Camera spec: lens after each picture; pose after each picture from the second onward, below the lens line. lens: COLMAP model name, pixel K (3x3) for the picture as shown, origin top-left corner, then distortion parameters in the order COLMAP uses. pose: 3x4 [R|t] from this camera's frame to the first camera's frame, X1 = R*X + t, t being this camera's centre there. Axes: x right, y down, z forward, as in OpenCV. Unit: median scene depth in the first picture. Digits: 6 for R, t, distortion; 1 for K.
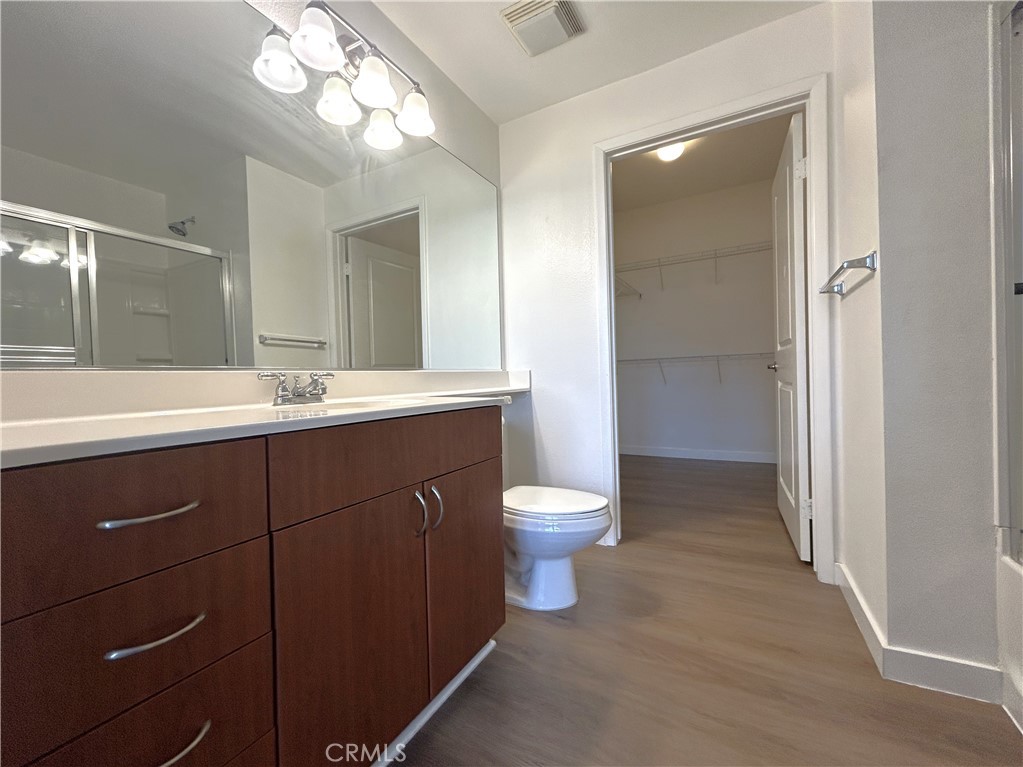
lens RADIAL K [[426.2, 0, 516.3], [0, 426.2, 383.4], [0, 0, 1]] dist [-0.000712, 0.000044]
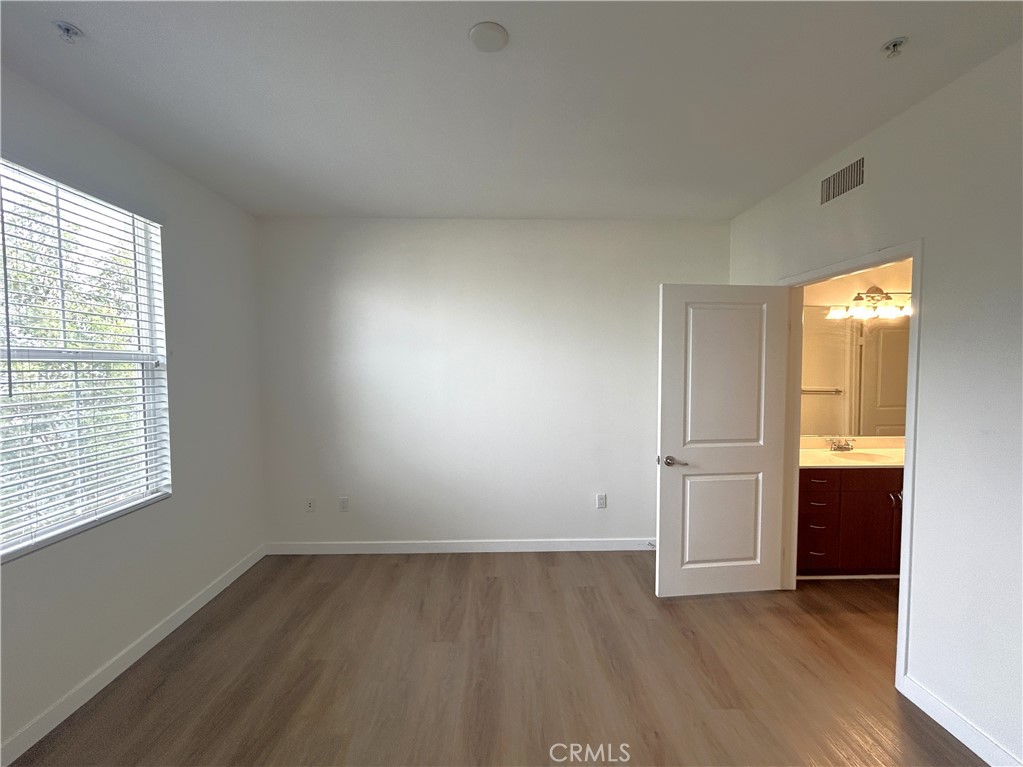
lens RADIAL K [[426.2, 0, 516.3], [0, 426.2, 383.4], [0, 0, 1]] dist [-0.000712, 0.000044]
pose [[0.513593, 0.064179, -0.855631, 0.433988], [-0.022924, 0.997869, 0.061088, -0.307733], [0.857728, -0.011759, 0.513970, -1.304881]]
